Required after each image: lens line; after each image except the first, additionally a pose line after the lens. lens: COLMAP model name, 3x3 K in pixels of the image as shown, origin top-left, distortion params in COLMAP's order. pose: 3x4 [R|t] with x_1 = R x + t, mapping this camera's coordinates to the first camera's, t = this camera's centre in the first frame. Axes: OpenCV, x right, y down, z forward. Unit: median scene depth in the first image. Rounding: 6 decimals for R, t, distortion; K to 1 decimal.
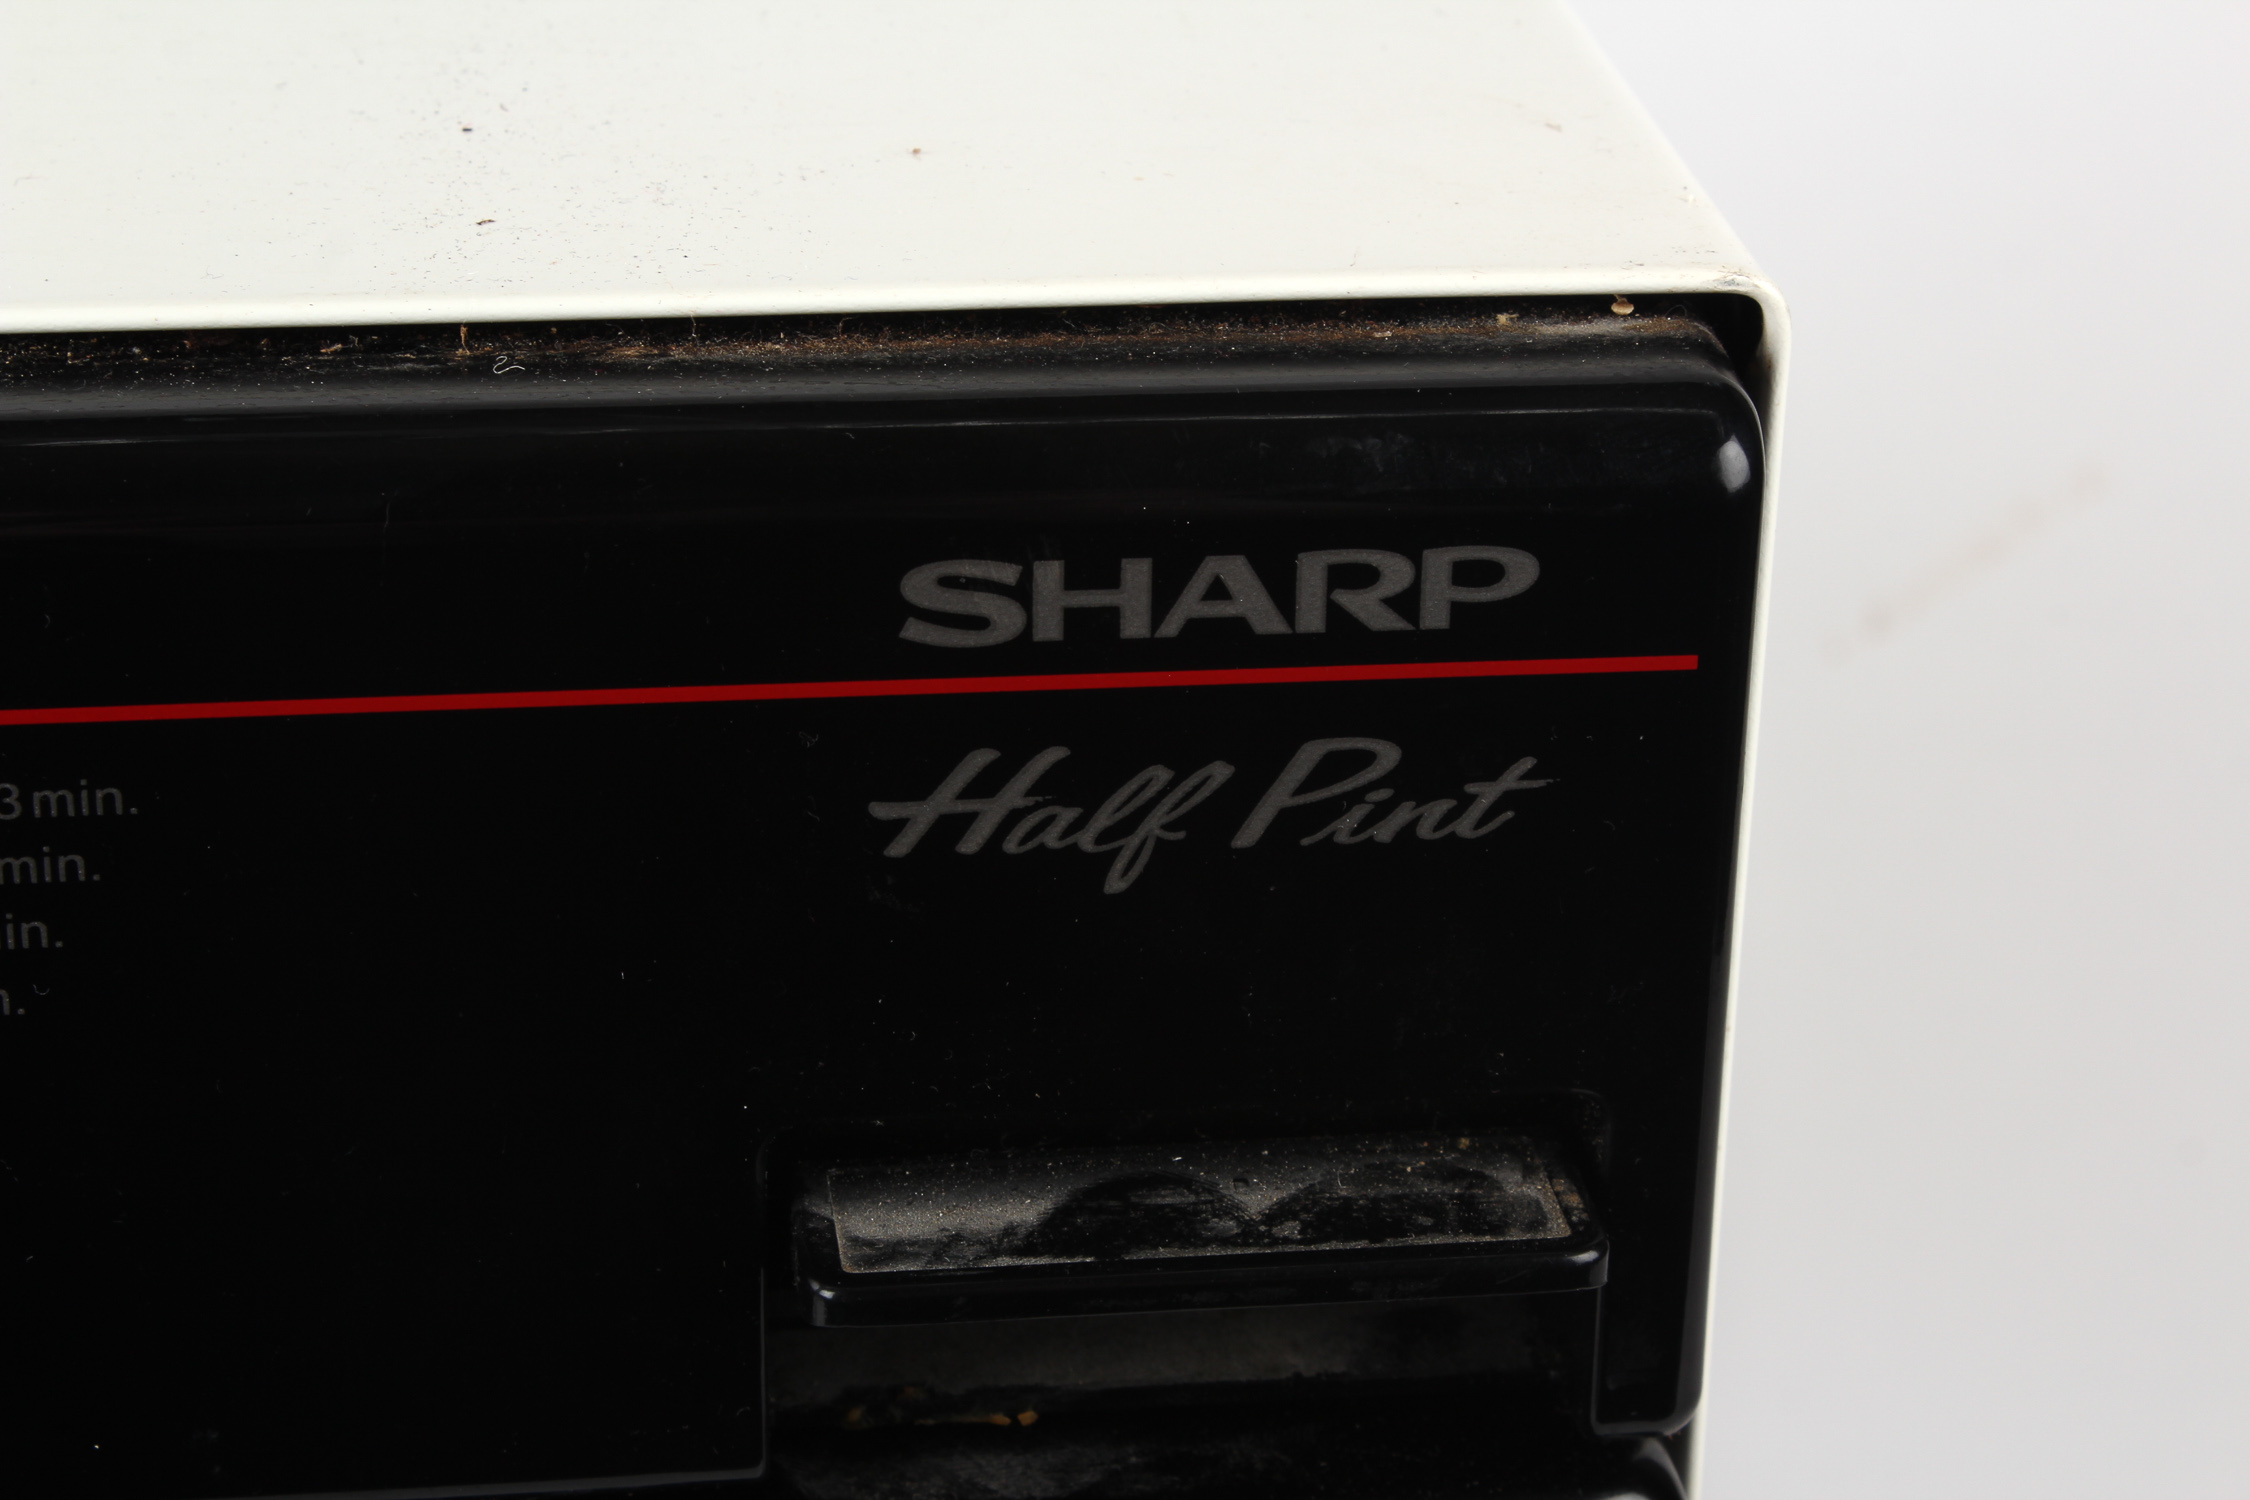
lens RADIAL K [[5281.6, 0, 1125.0], [0, 5281.6, 750.0], [0, 0, 1]] dist [0.039806, 0.320404]
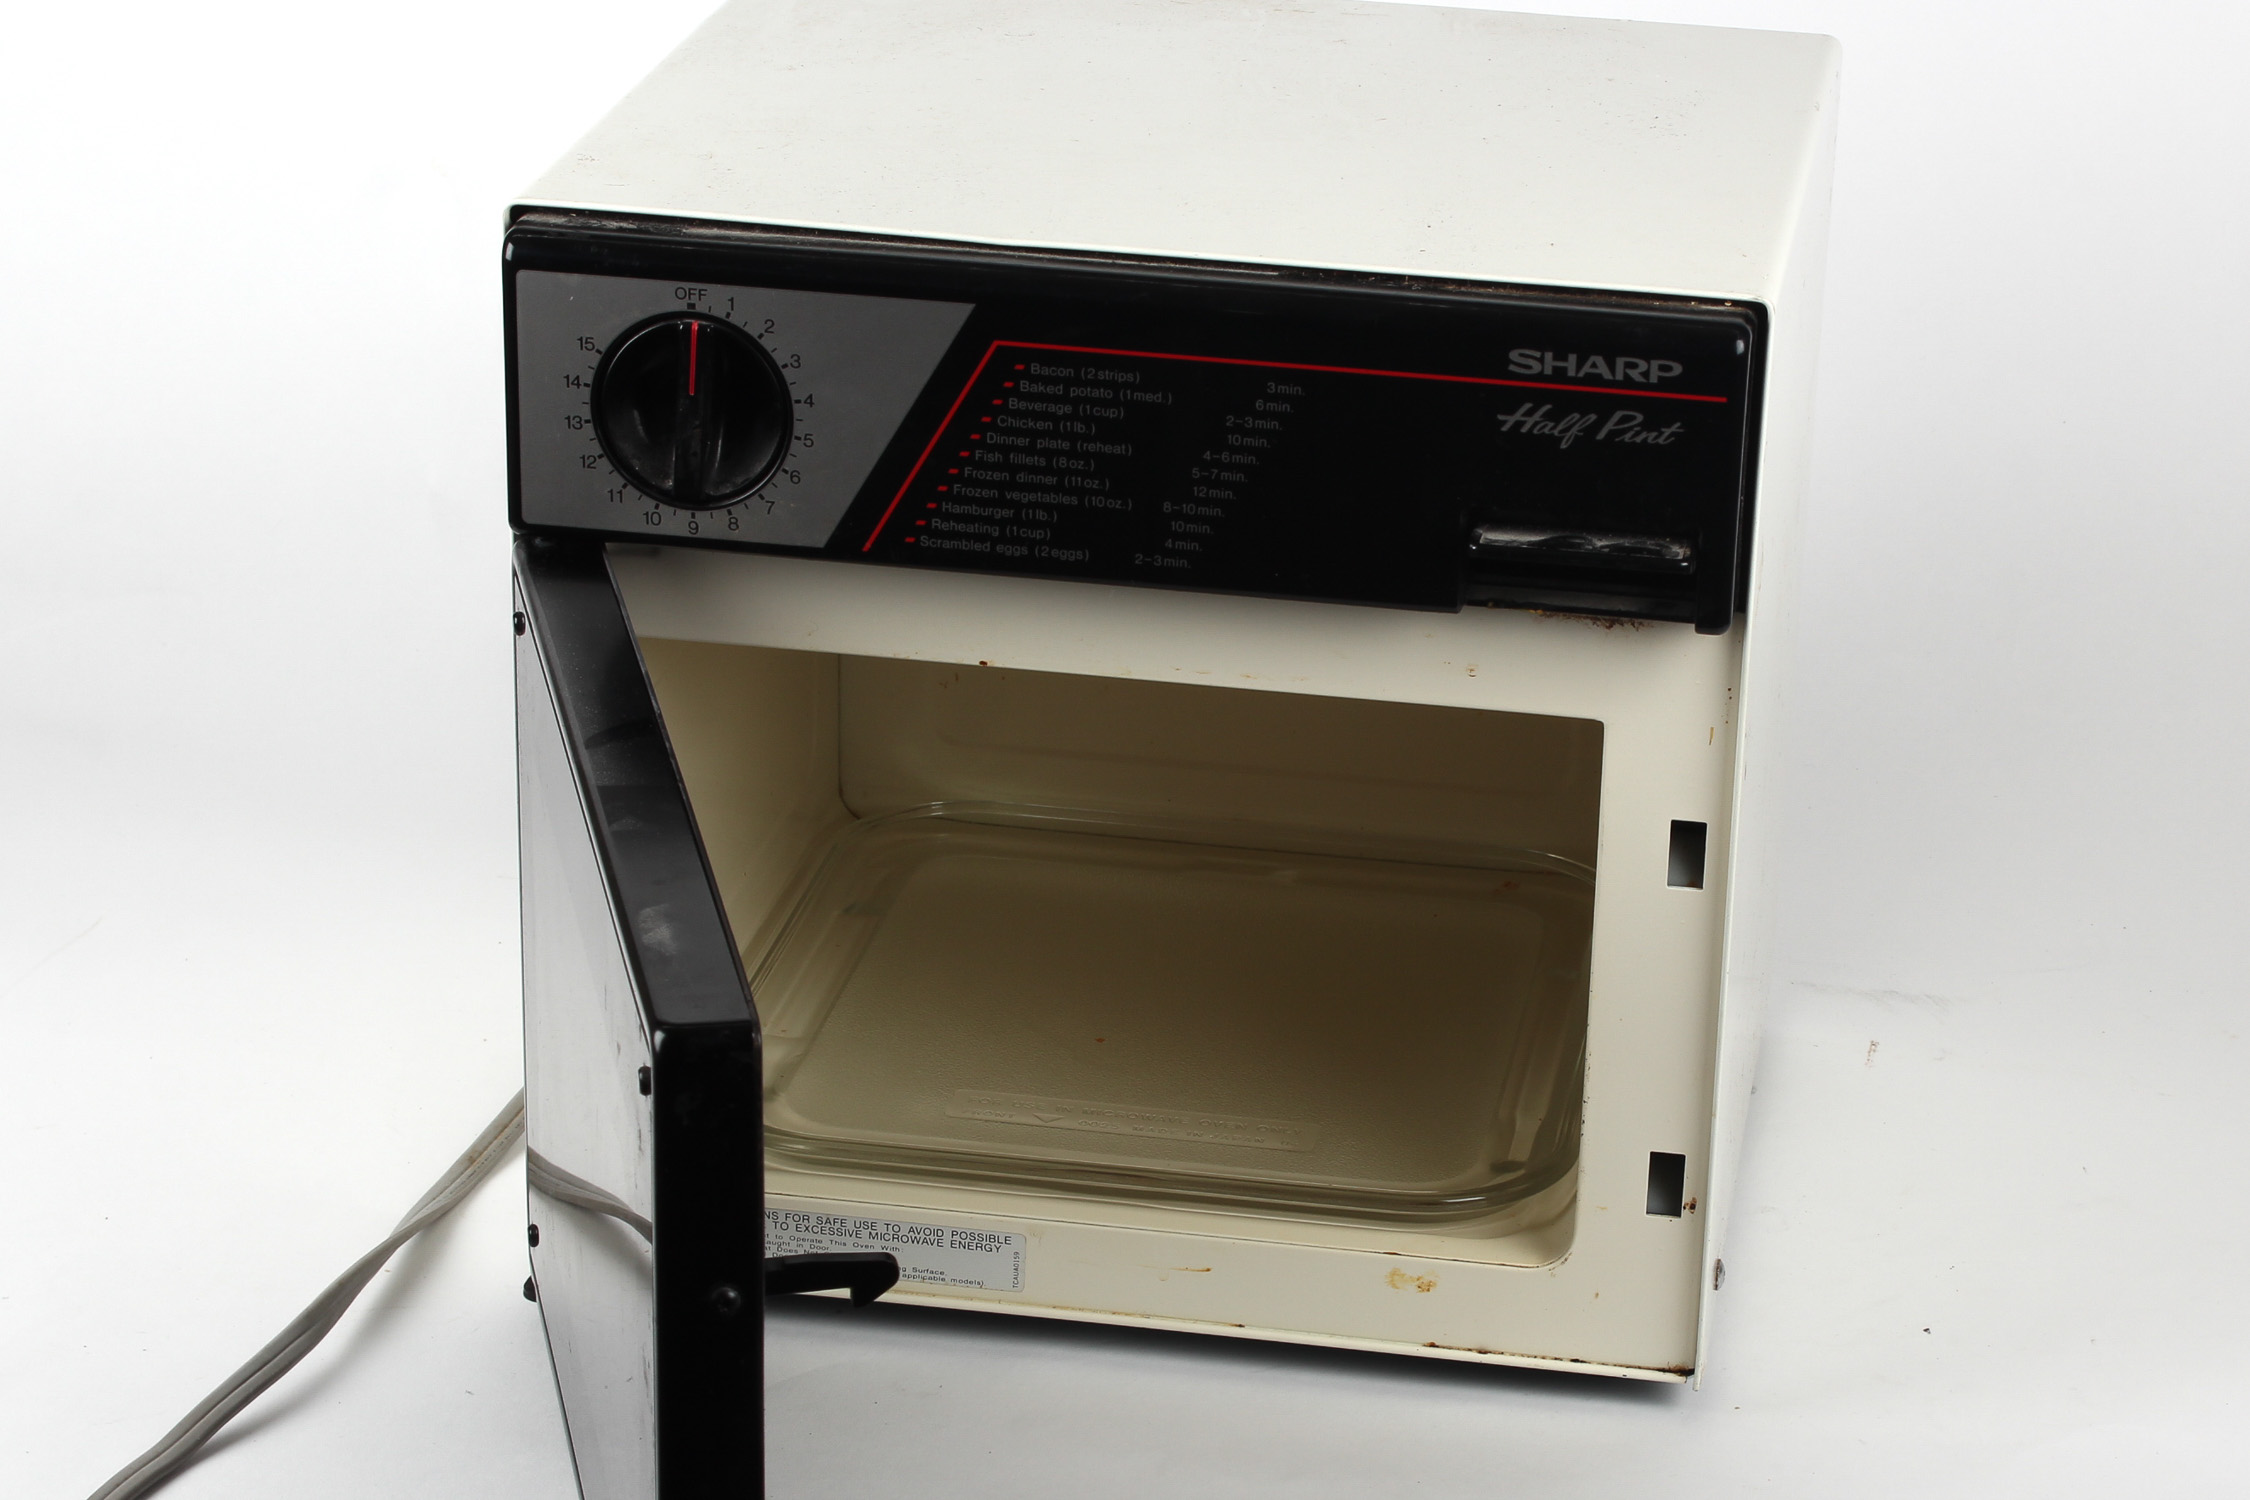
lens RADIAL K [[5368.0, 0, 1440.0], [0, 5368.0, 851.6], [0, 0, 1]] dist [-0.014883, -0.120118]
pose [[0.967752, 0.117612, -0.222764, 0.778388], [-0.122841, 0.992379, -0.009714, 0.351867], [0.219924, 0.036765, 0.974824, -2.629069]]
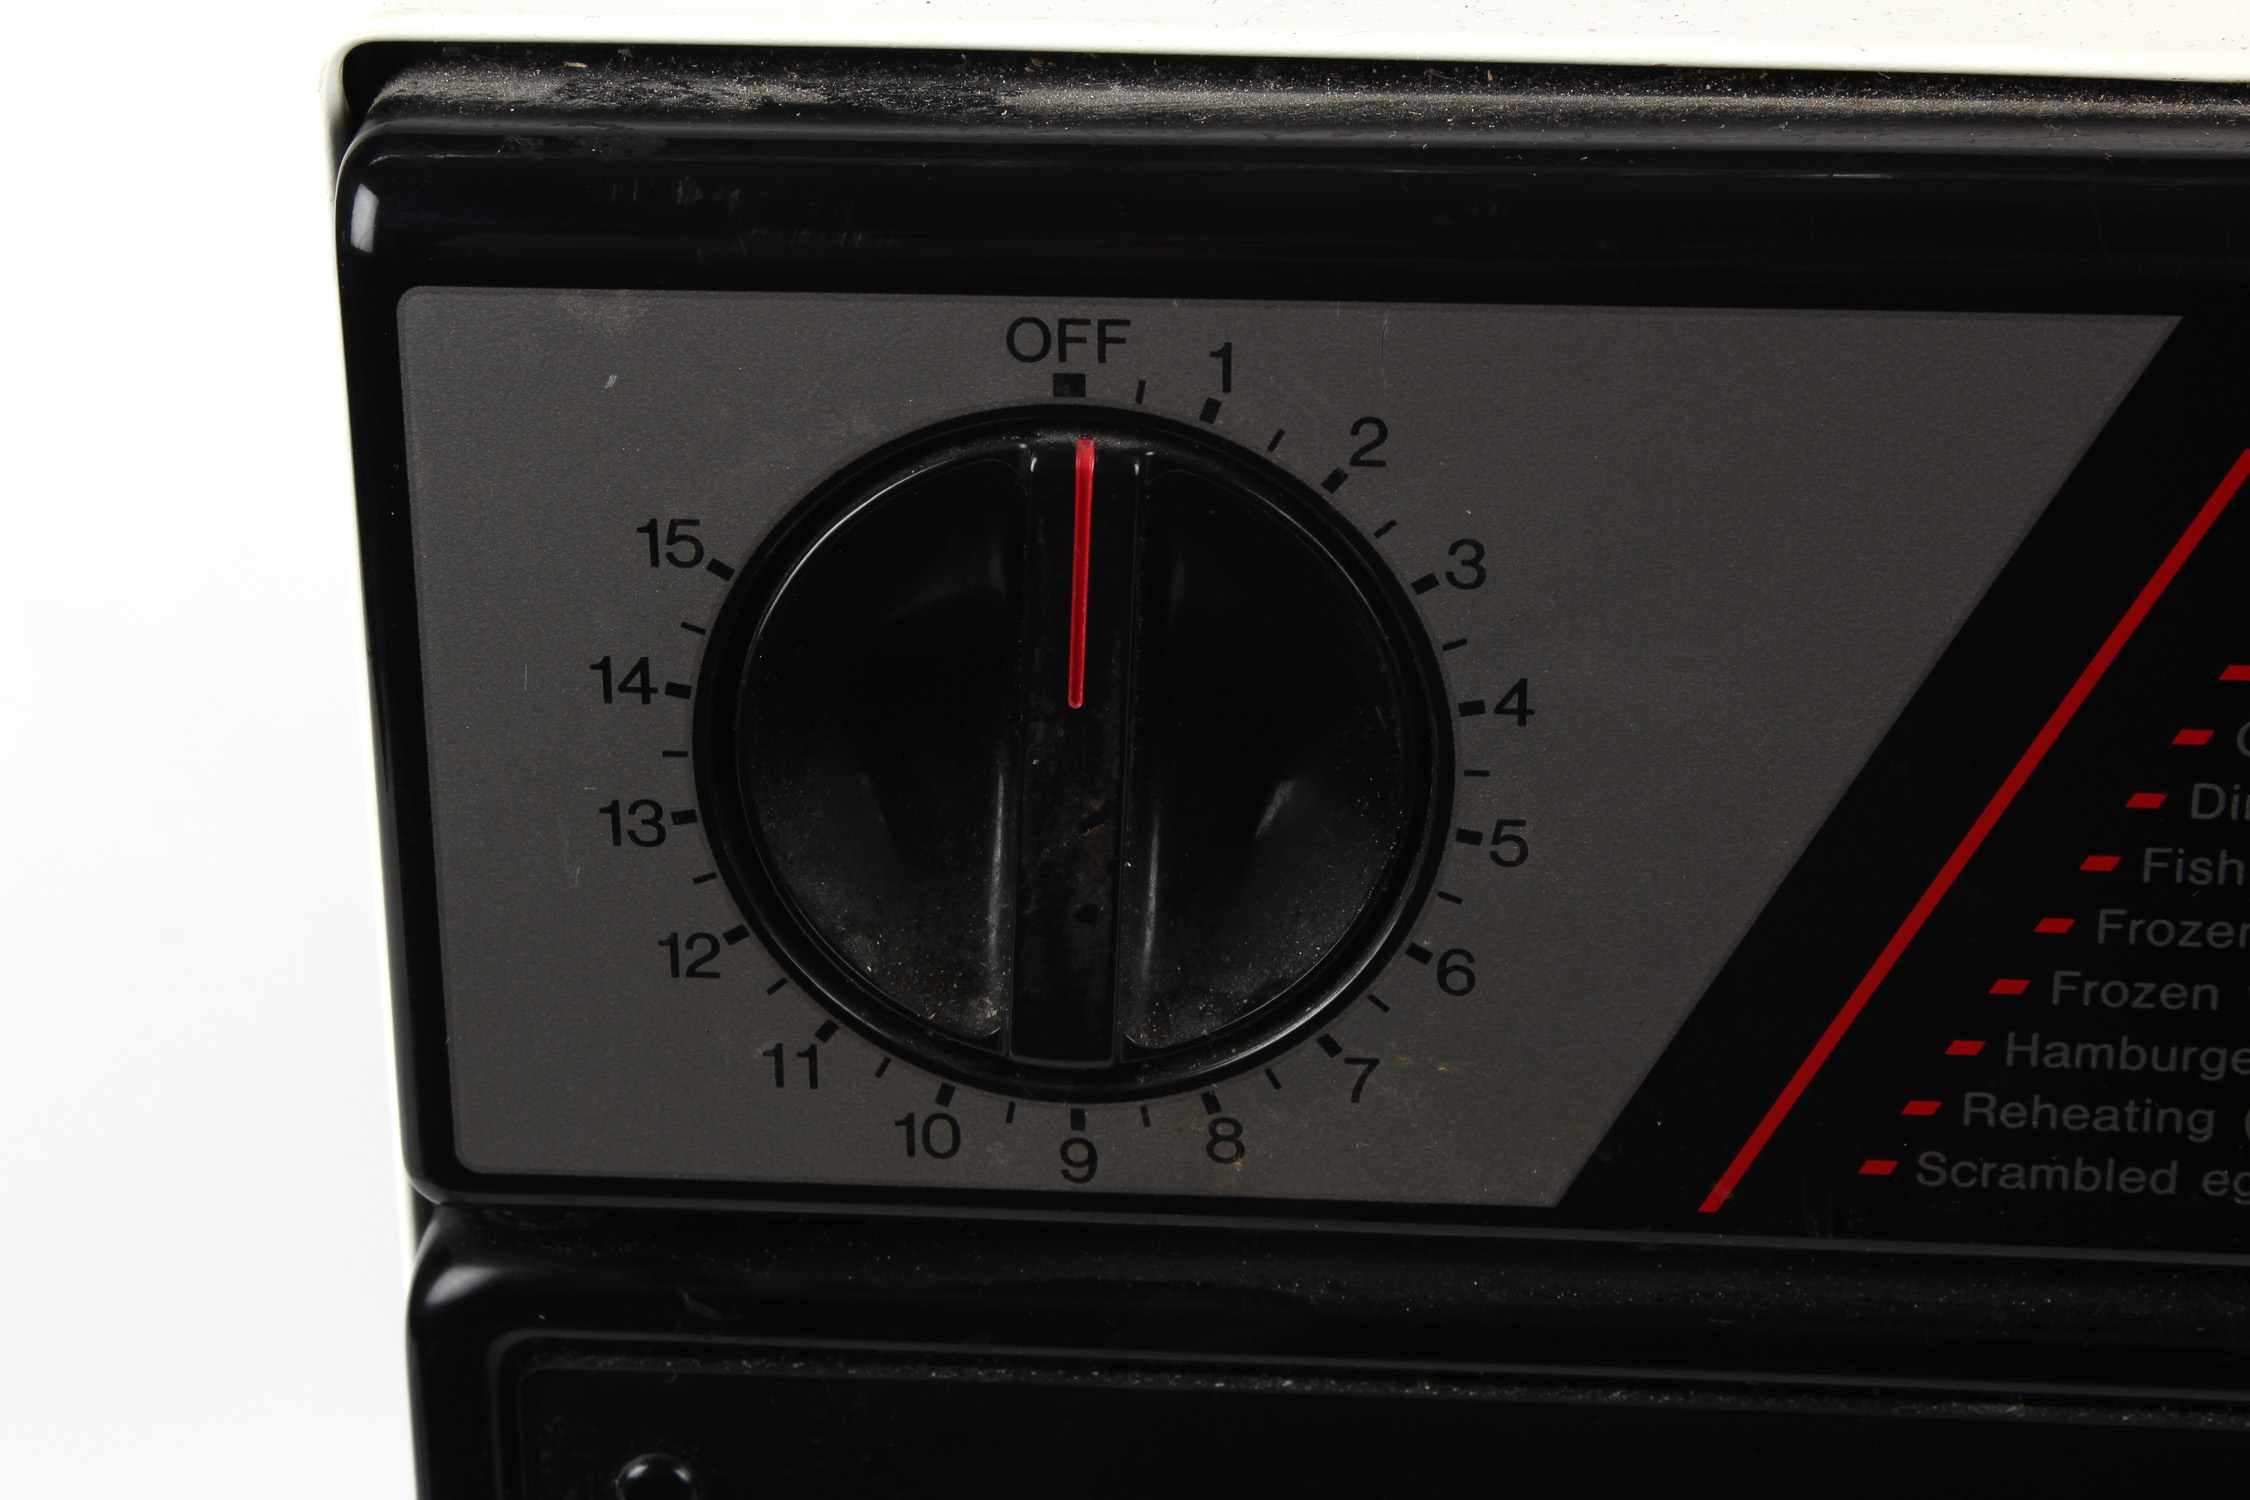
lens RADIAL K [[5281.6, 0, 1125.0], [0, 5281.6, 750.0], [0, 0, 1]] dist [0.039806, 0.320404]
pose [[0.979047, 0.061211, -0.194216, -0.410187], [-0.058478, 0.998093, 0.019778, 0.047306], [0.195056, -0.008007, 0.980759, -0.049518]]
